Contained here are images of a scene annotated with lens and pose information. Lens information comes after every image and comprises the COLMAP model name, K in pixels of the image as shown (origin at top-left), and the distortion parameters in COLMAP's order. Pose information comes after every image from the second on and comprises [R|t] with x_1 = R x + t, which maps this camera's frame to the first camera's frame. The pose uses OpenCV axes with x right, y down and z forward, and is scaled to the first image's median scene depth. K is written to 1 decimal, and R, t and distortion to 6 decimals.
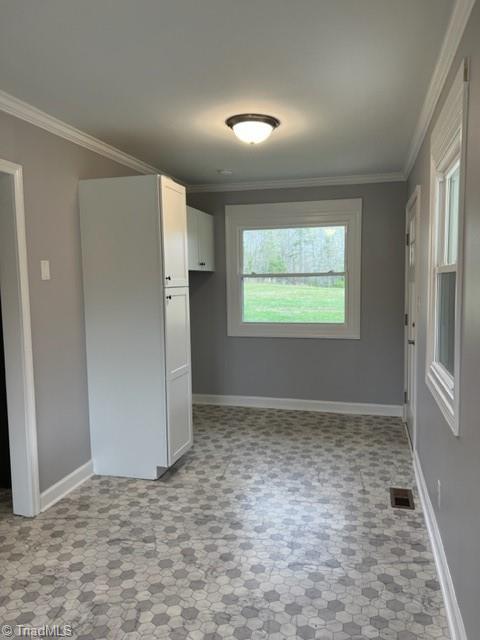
lens RADIAL K [[478.0, 0, 245.1], [0, 478.0, 319.5], [0, 0, 1]] dist [-0.003895, -0.006311]
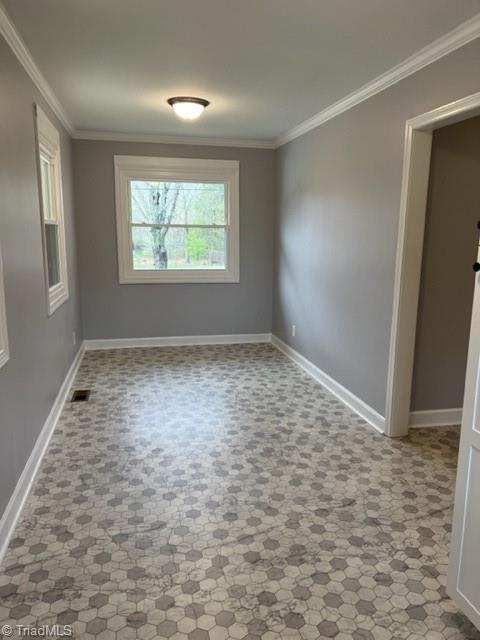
lens RADIAL K [[478.0, 0, 245.1], [0, 478.0, 319.5], [0, 0, 1]] dist [-0.003895, -0.006311]
pose [[-0.889007, 0.089250, -0.449111, 0.331408], [-0.036214, 0.964043, 0.263266, -0.146188], [0.456459, 0.250310, -0.853809, 1.715547]]
